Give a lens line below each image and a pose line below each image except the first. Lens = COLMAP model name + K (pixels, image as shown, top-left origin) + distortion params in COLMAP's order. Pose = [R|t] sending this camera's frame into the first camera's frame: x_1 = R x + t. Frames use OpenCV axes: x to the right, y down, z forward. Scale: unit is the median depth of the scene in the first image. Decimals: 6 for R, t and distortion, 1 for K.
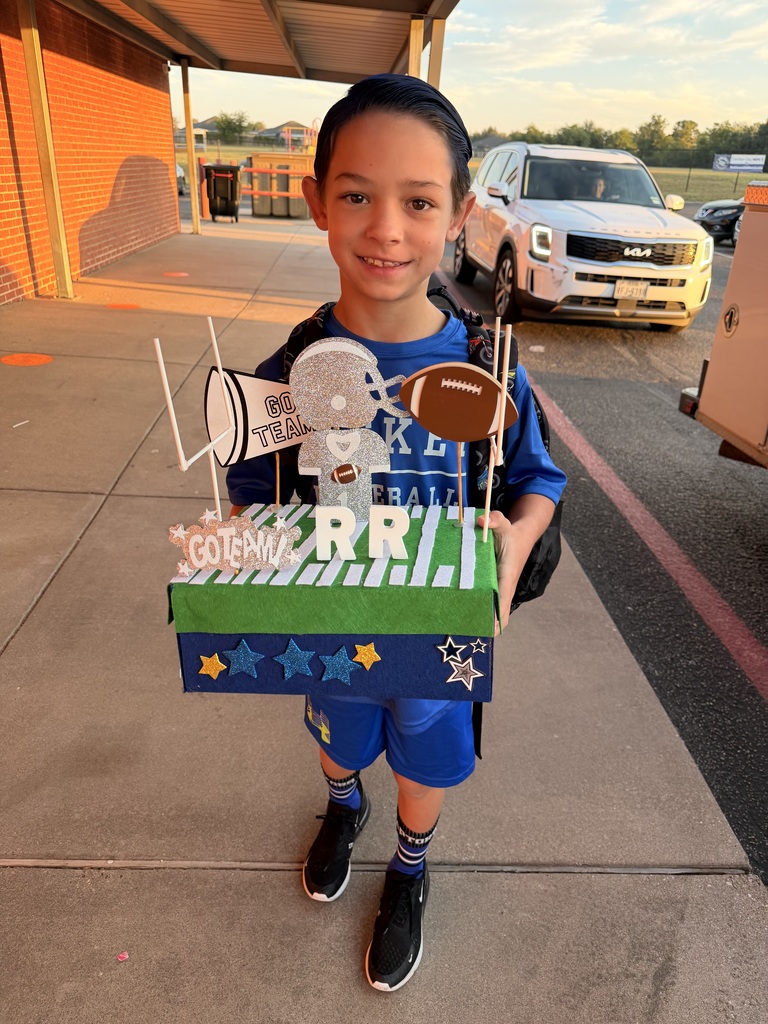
lens RADIAL K [[734.5, 0, 384.0], [0, 734.5, 512.0], [0, 0, 1]] dist [-0.002505, -0.000667]
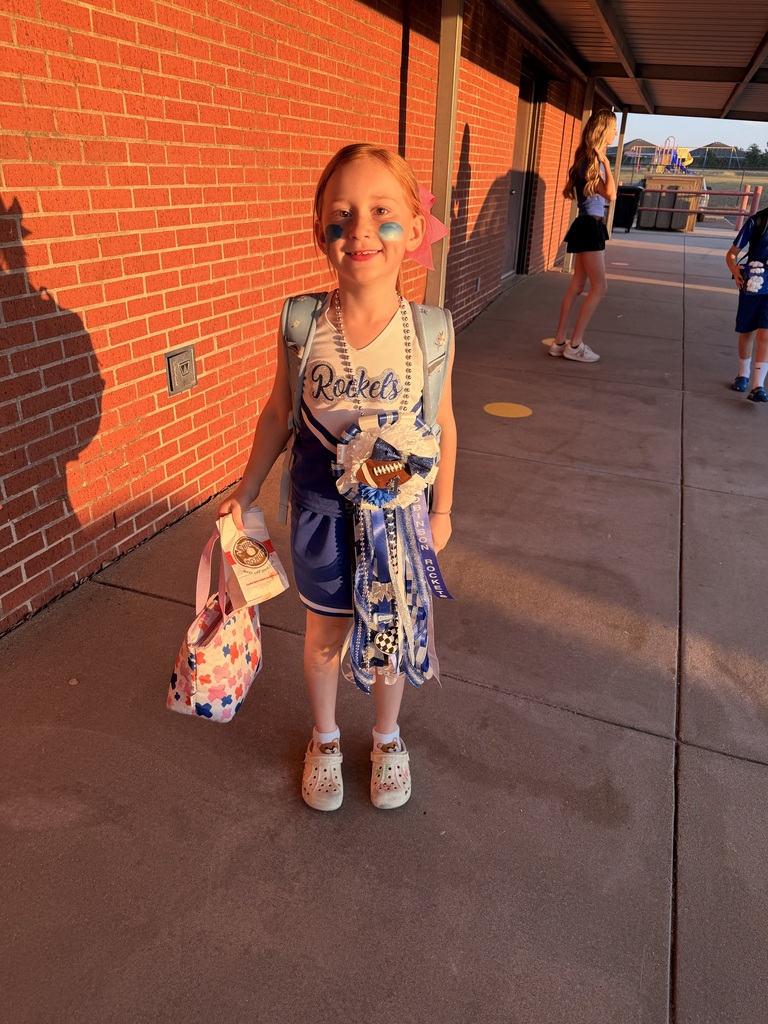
lens RADIAL K [[734.5, 0, 384.0], [0, 734.5, 512.0], [0, 0, 1]] dist [-0.002505, -0.000667]
pose [[0.917393, 0.158328, -0.365132, -0.050740], [-0.166000, 0.986070, 0.010503, 0.106209], [0.361709, 0.050976, 0.930896, -0.232720]]
